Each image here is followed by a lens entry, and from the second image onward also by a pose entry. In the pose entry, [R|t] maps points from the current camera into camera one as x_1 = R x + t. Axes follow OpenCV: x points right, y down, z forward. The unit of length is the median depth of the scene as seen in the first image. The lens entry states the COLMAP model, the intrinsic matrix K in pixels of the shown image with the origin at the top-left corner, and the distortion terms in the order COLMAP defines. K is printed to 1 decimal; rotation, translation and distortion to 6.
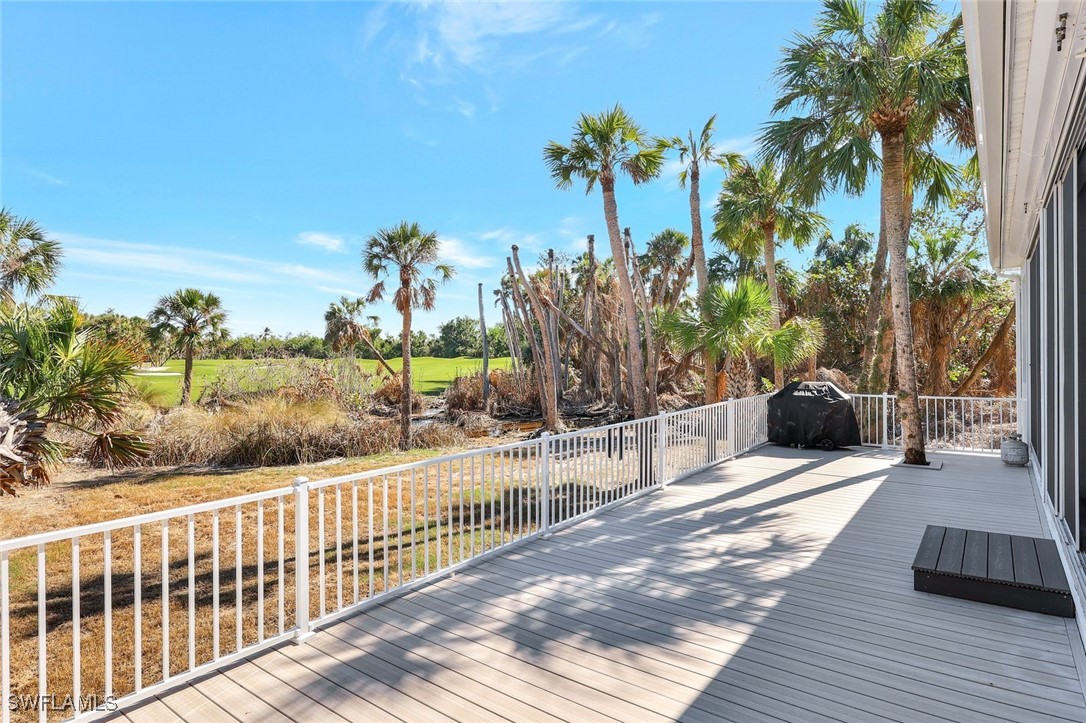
lens RADIAL K [[603.6, 0, 542.2], [0, 603.6, 359.8], [0, 0, 1]] dist [-0.001899, -0.000950]
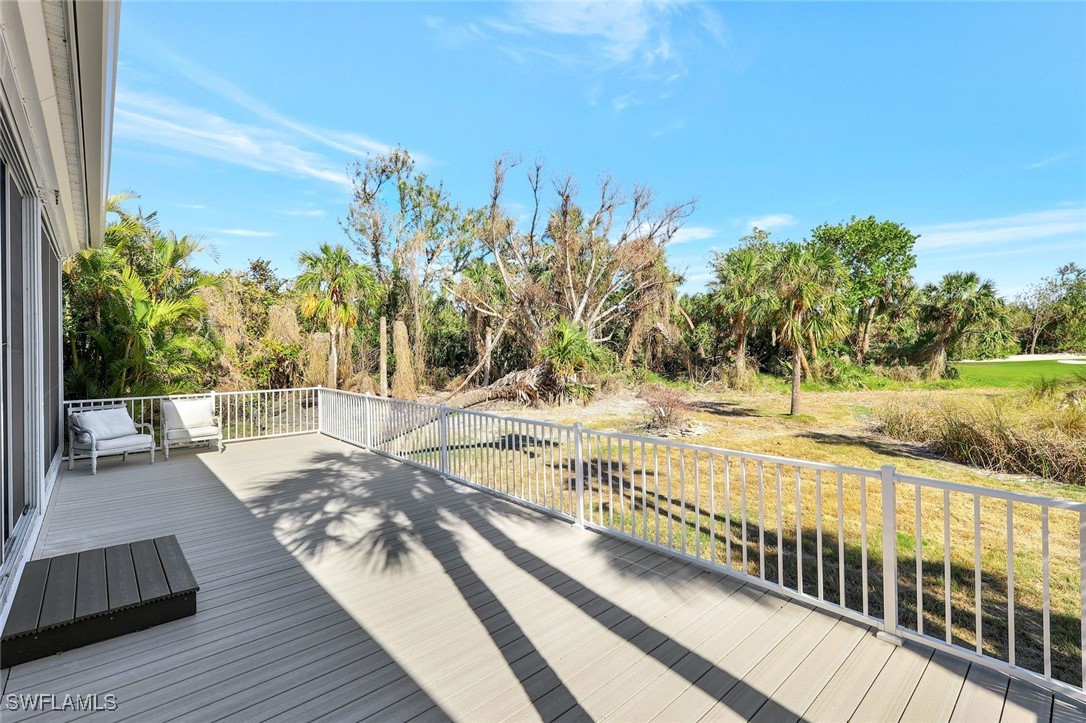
lens RADIAL K [[476.5, 0, 544.3], [0, 476.5, 351.2], [0, 0, 1]] dist [-0.002557, -0.000616]
pose [[-0.201169, 0.015995, -0.979426, 1.176532], [0.010458, 0.999845, 0.014181, -0.028724], [0.979501, -0.007390, -0.201305, 1.616151]]
